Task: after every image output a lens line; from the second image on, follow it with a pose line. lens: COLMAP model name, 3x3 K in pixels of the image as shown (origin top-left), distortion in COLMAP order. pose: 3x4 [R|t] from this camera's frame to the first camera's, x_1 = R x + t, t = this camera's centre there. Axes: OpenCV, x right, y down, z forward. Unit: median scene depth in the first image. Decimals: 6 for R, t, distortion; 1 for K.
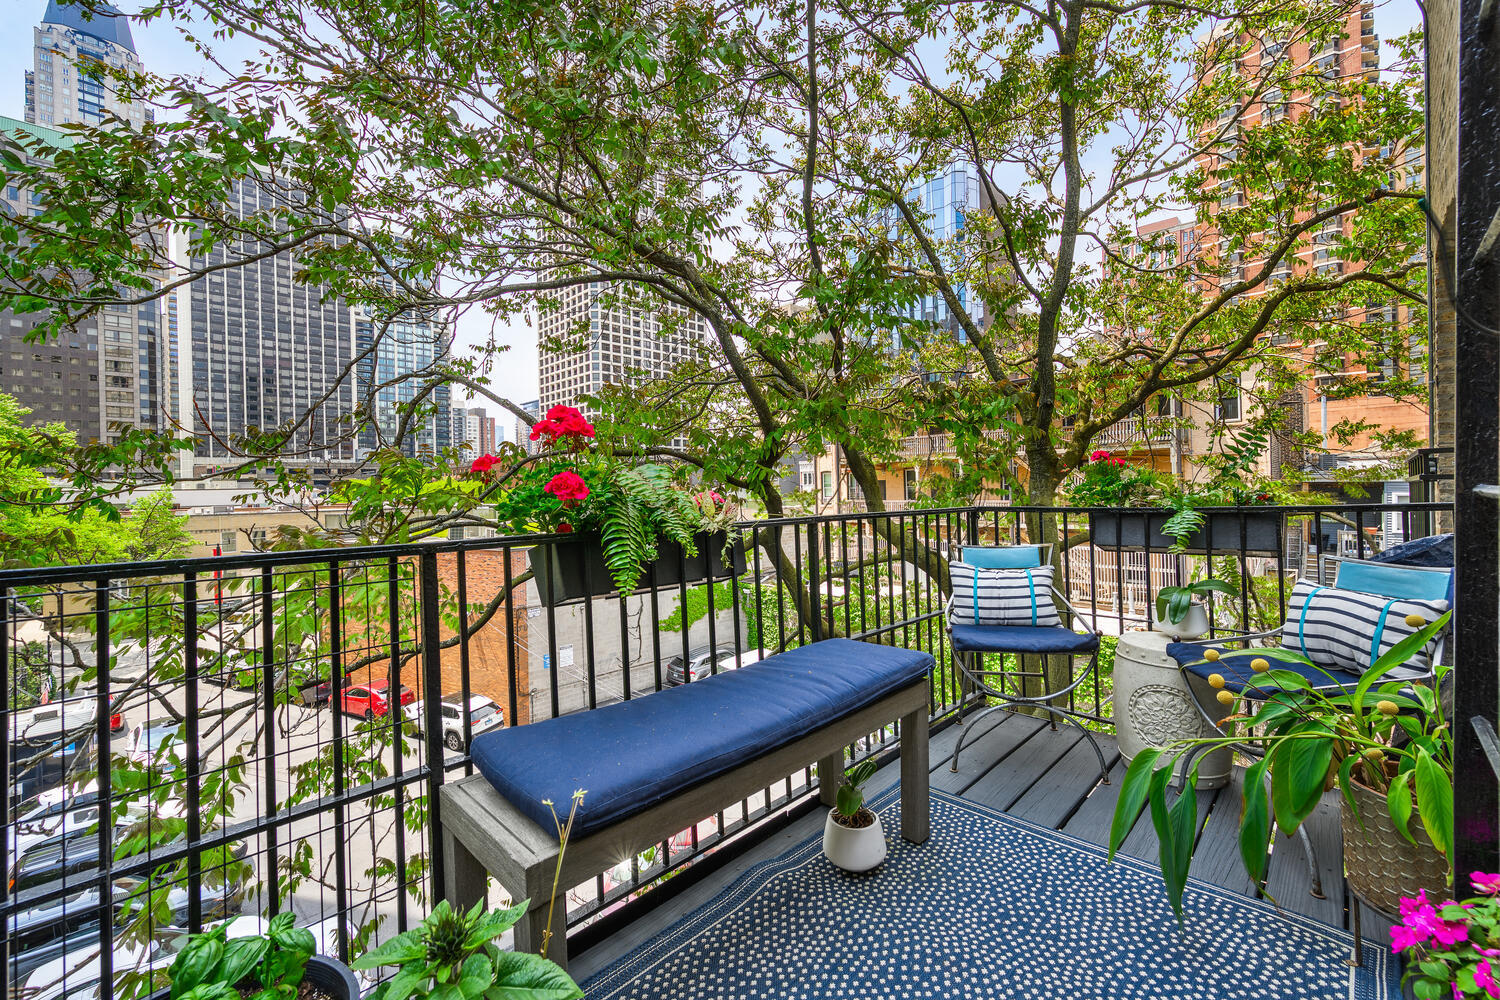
lens RADIAL K [[611.5, 0, 754.0], [0, 611.5, 508.9], [0, 0, 1]] dist [0.020113, -0.000038]
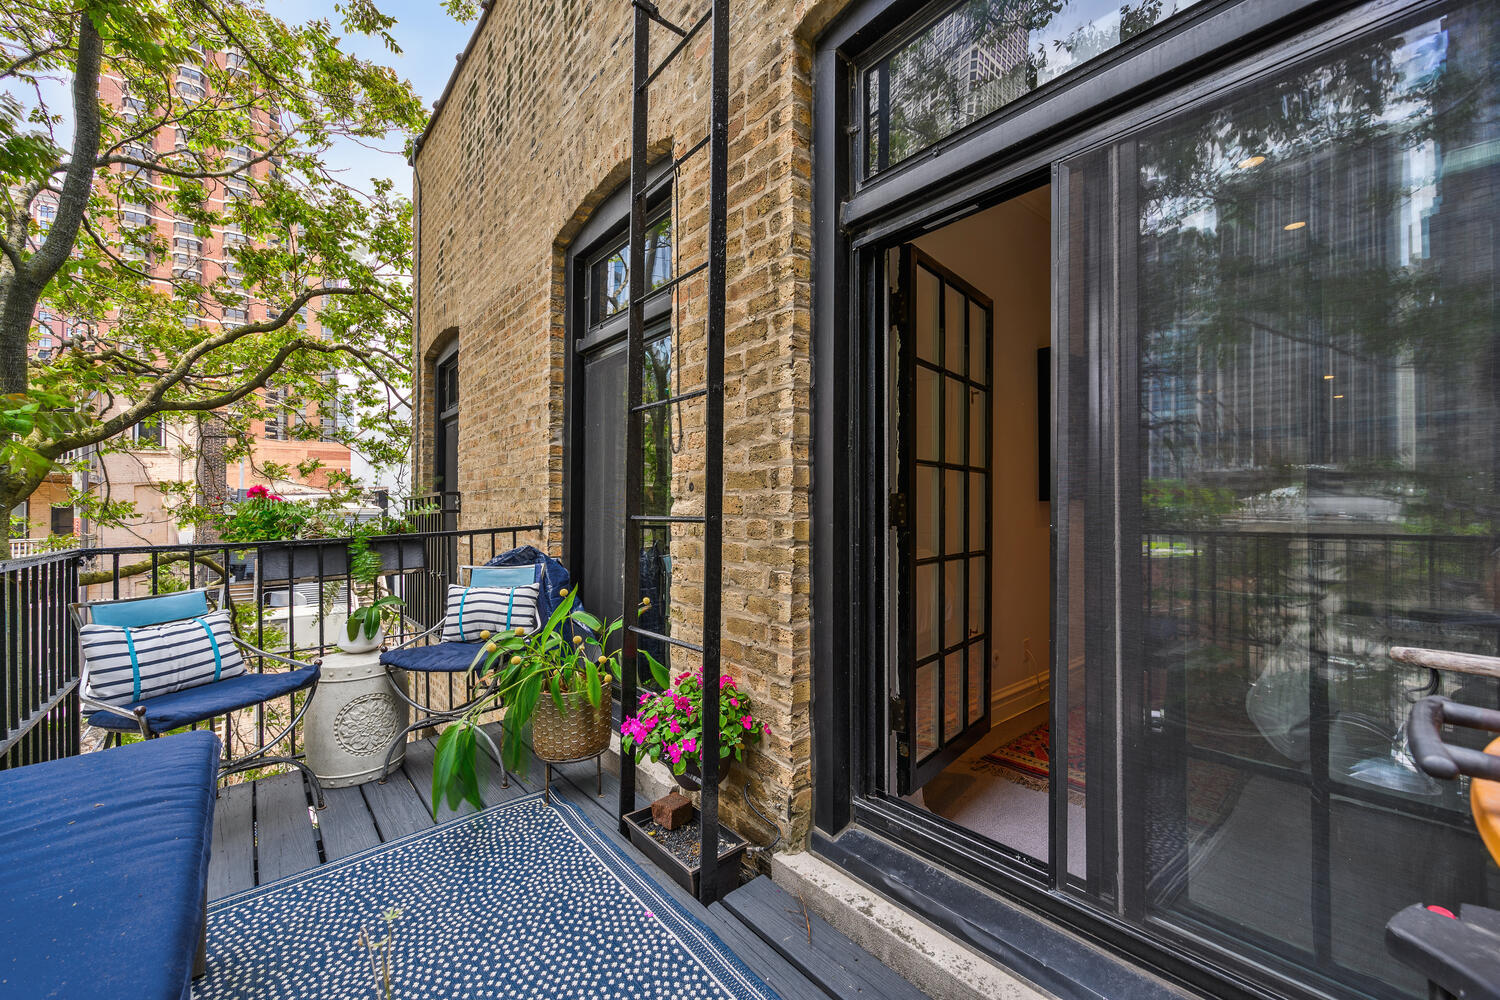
lens RADIAL K [[611.5, 0, 754.0], [0, 611.5, 508.9], [0, 0, 1]] dist [0.020113, -0.000038]
pose [[0.103189, 0.005138, 0.994649, -0.551592], [0.042419, 0.999054, -0.009562, -0.020753], [-0.993757, 0.043179, 0.102873, 0.219002]]
